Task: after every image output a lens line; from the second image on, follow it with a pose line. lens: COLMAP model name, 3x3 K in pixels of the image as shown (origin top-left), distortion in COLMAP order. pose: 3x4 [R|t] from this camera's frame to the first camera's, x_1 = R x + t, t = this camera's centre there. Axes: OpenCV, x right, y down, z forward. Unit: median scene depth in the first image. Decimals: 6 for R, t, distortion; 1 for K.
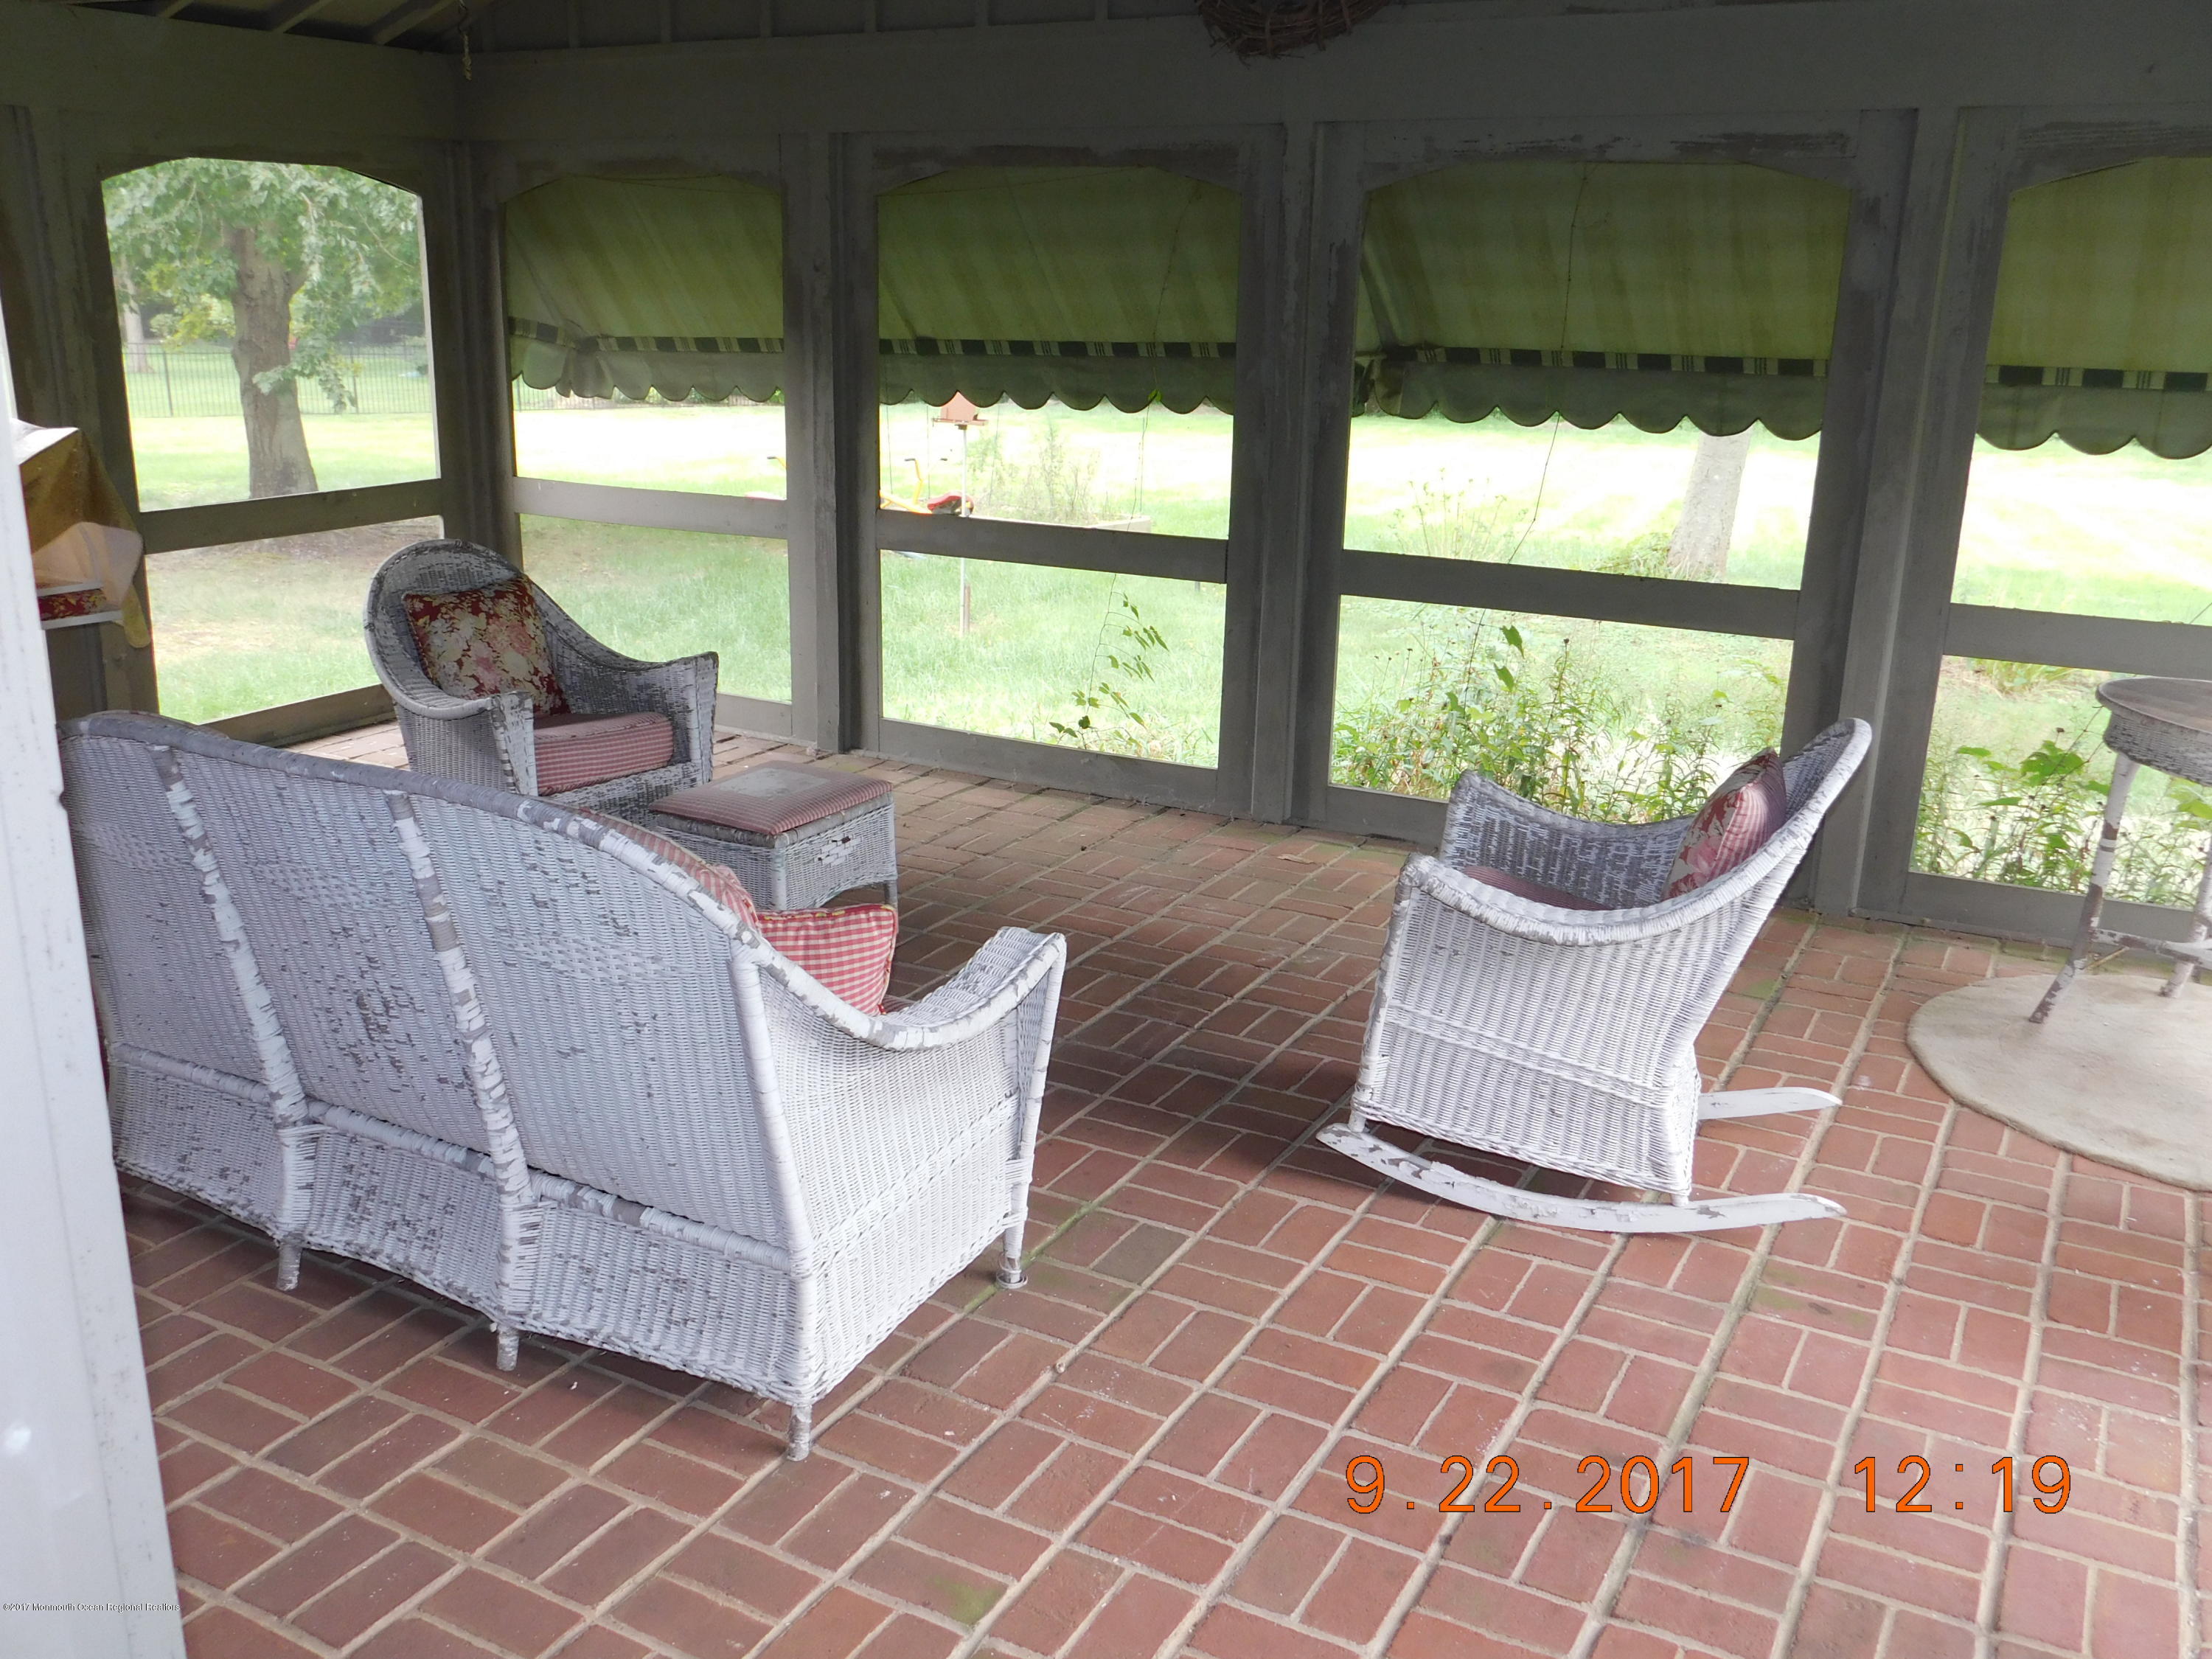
lens RADIAL K [[1930.3, 0, 1106.0], [0, 1930.3, 829.5], [0, 0, 1]] dist [0.030095, -0.010116]
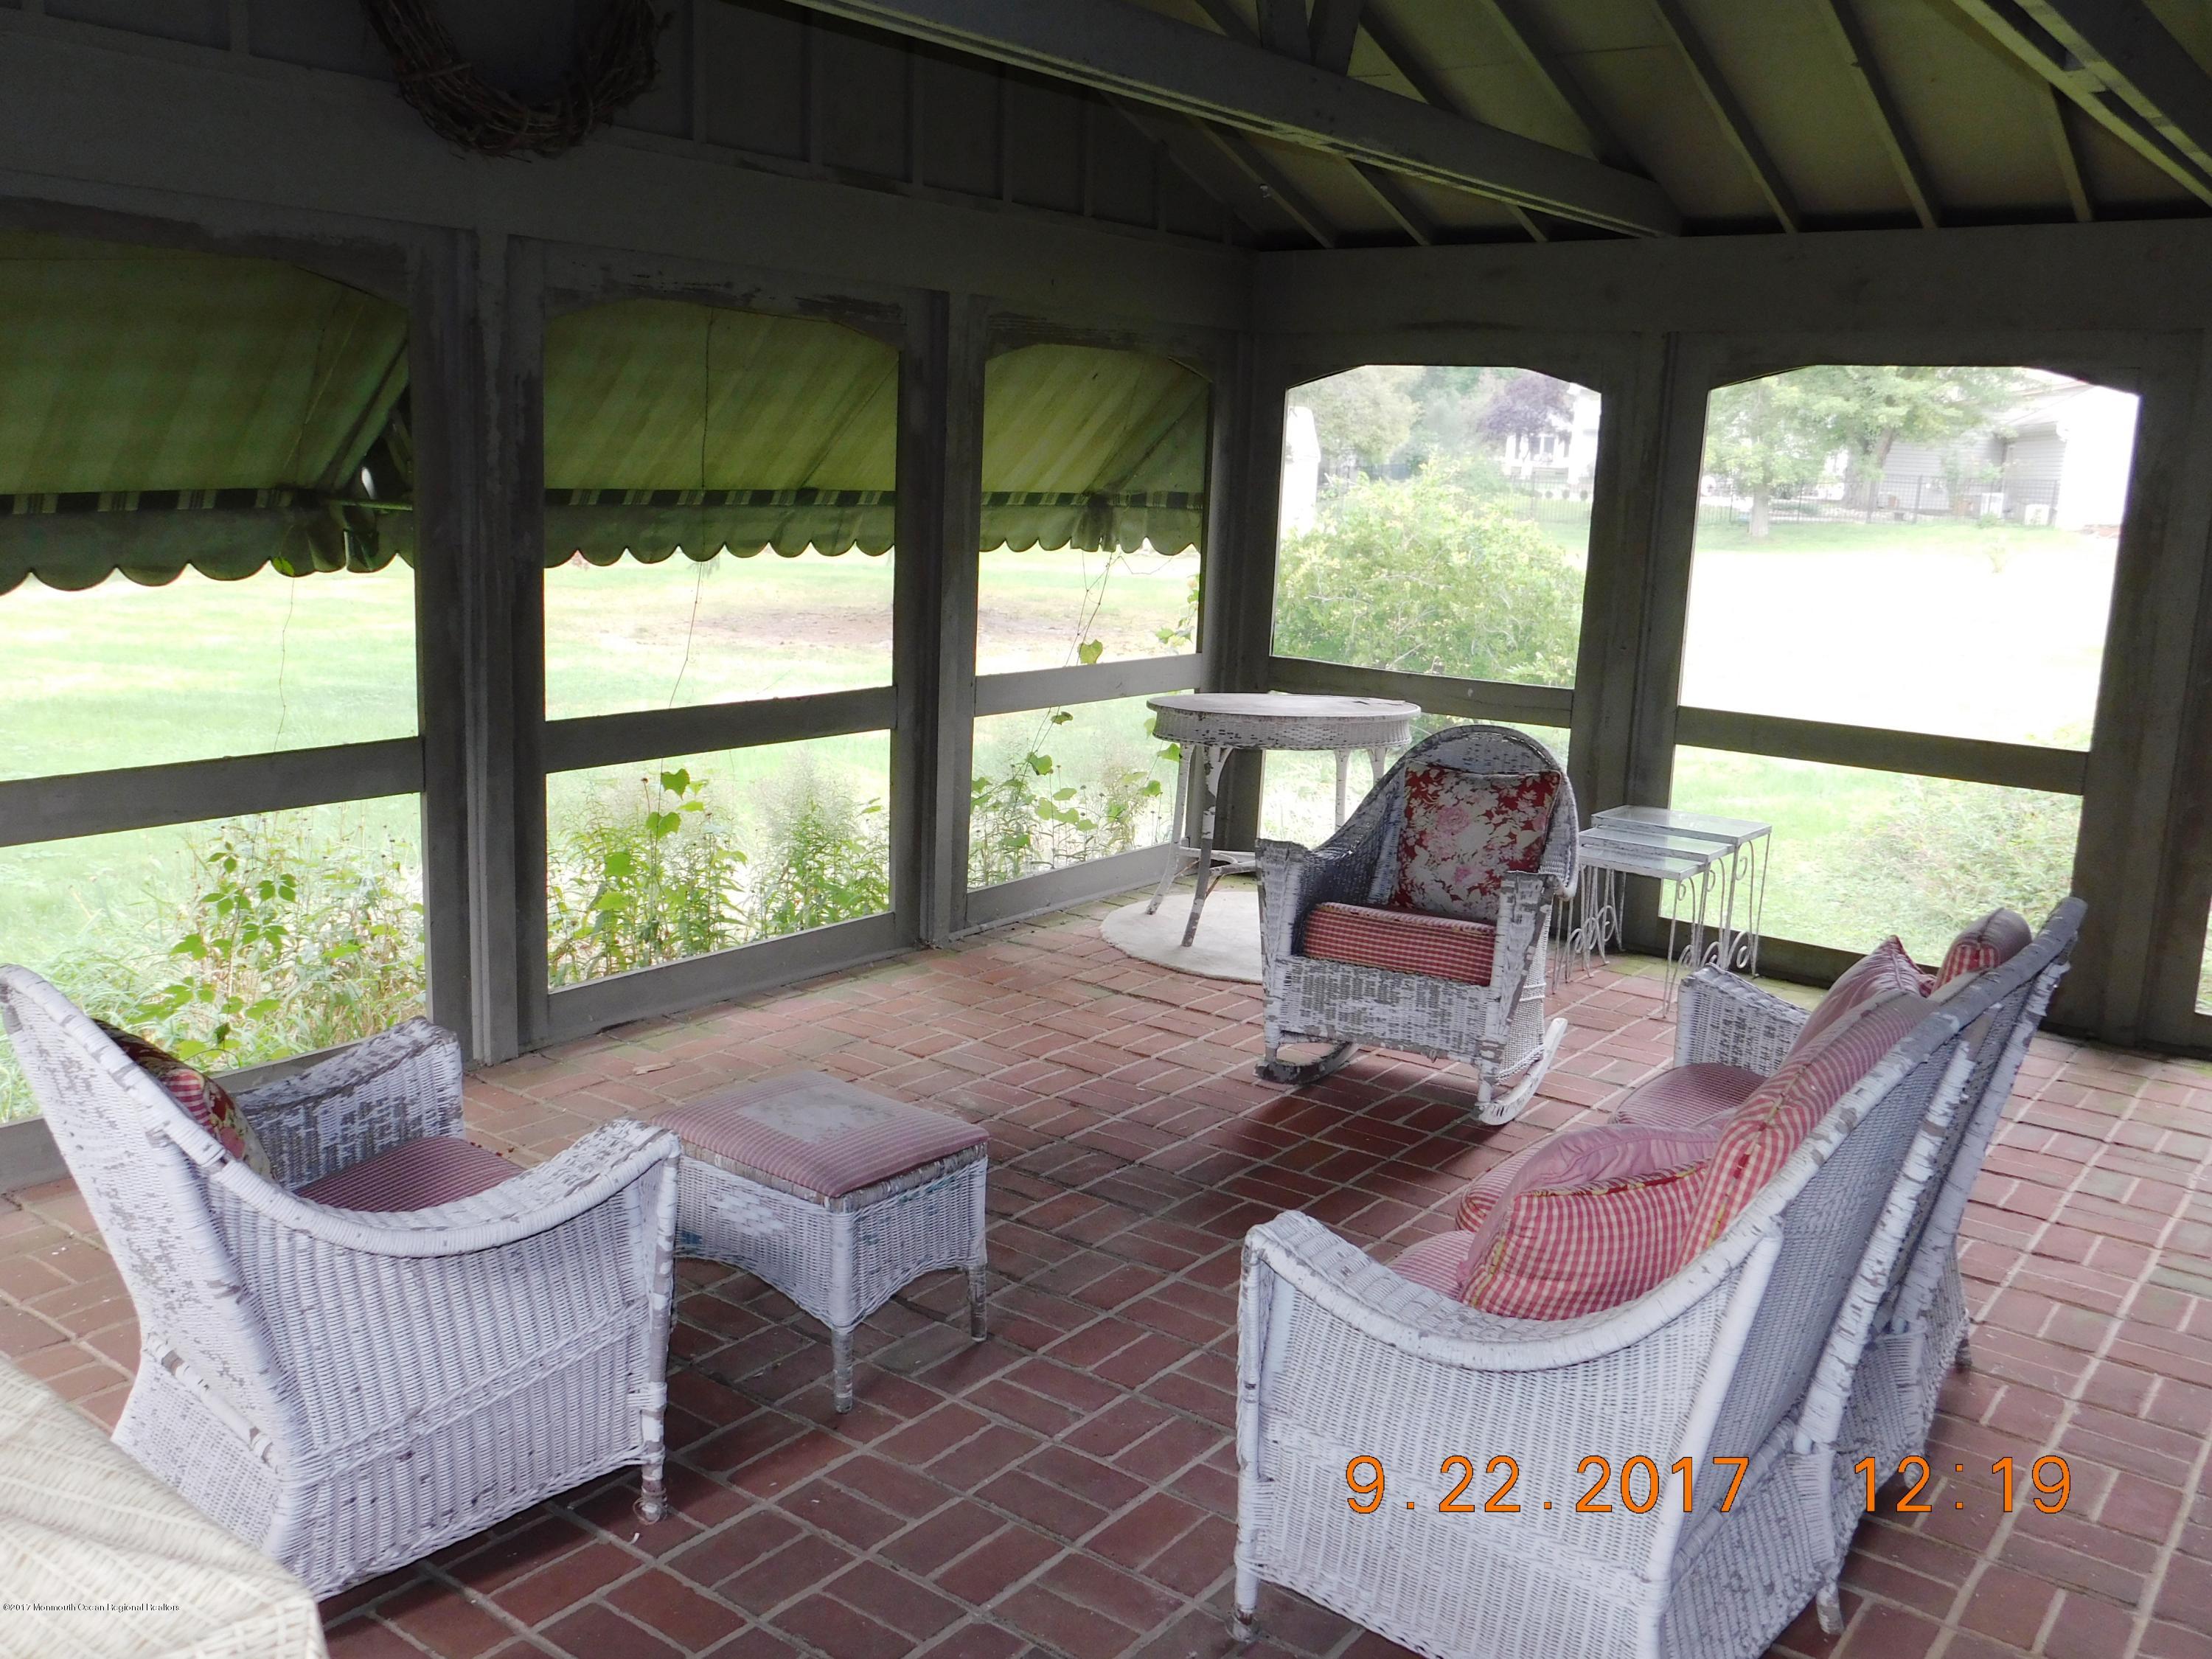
lens RADIAL K [[1917.9, 0, 1106.0], [0, 1917.9, 829.5], [0, 0, 1]] dist [-0.013895, -0.003011]
pose [[0.136821, -0.199159, 0.970369, -0.721138], [0.251121, 0.954555, 0.160506, -0.183251], [-0.958237, 0.221720, 0.180616, 0.651359]]
